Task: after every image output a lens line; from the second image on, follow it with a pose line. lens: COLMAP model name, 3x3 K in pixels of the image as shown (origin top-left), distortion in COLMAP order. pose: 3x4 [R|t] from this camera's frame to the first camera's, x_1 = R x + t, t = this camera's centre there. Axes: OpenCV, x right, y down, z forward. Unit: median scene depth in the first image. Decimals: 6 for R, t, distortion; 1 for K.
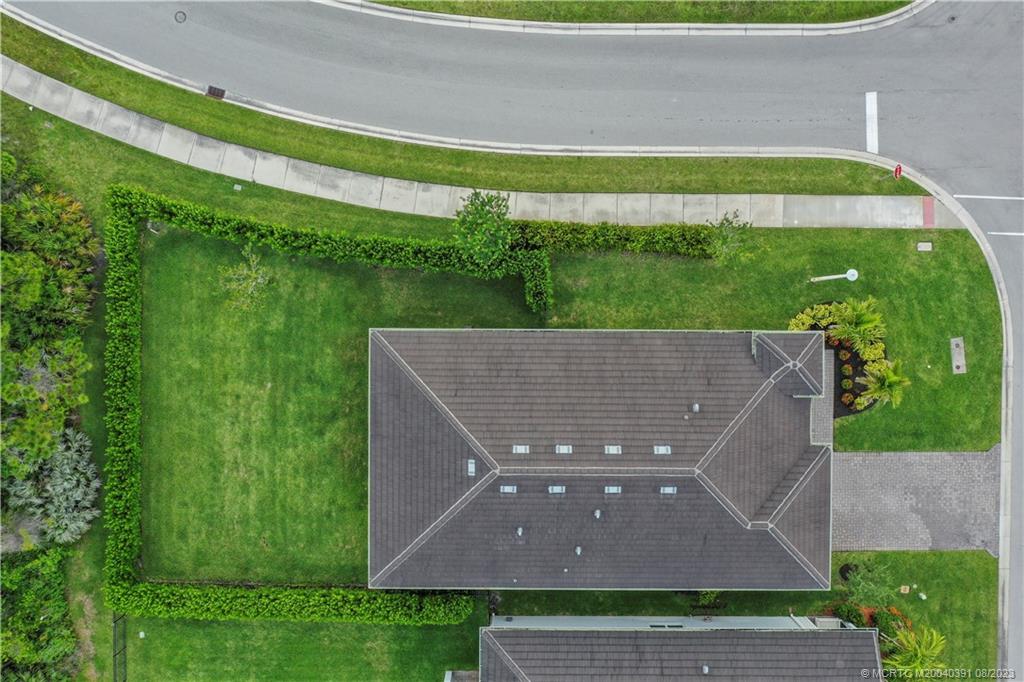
lens RADIAL K [[776.5, 0, 512.0], [0, 776.5, 341.0], [0, 0, 1]] dist [-0.004953, -0.001968]
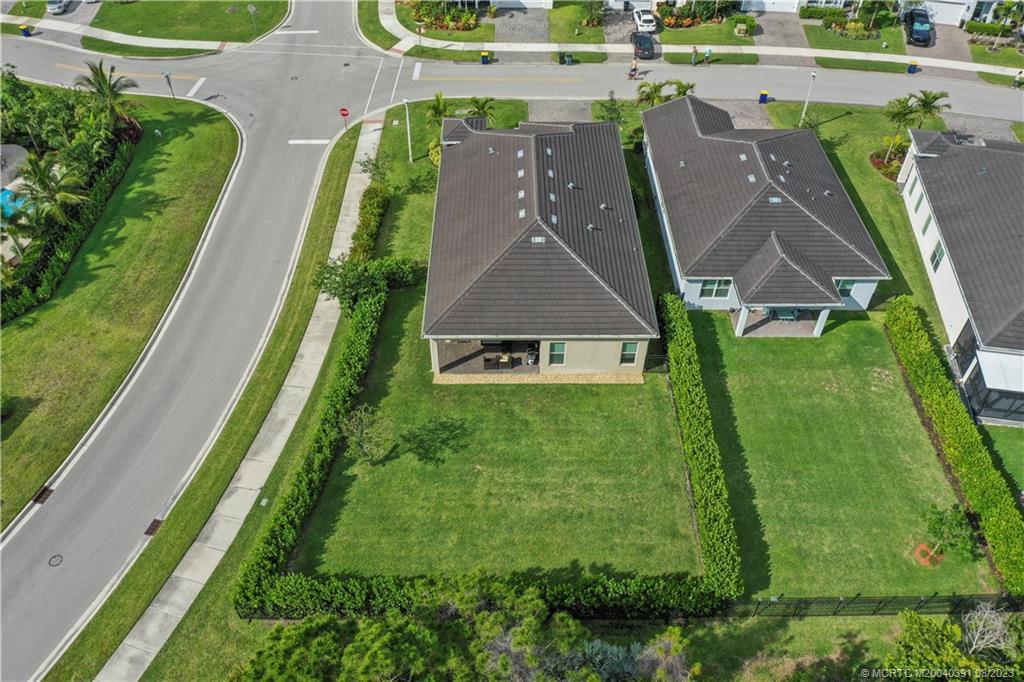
lens RADIAL K [[776.5, 0, 512.0], [0, 776.5, 341.0], [0, 0, 1]] dist [-0.004953, -0.001968]
pose [[-0.015017, -0.717978, 0.695903, -0.864680], [0.999848, -0.016923, 0.004116, 0.097674], [0.008822, 0.695860, 0.718124, 0.203048]]
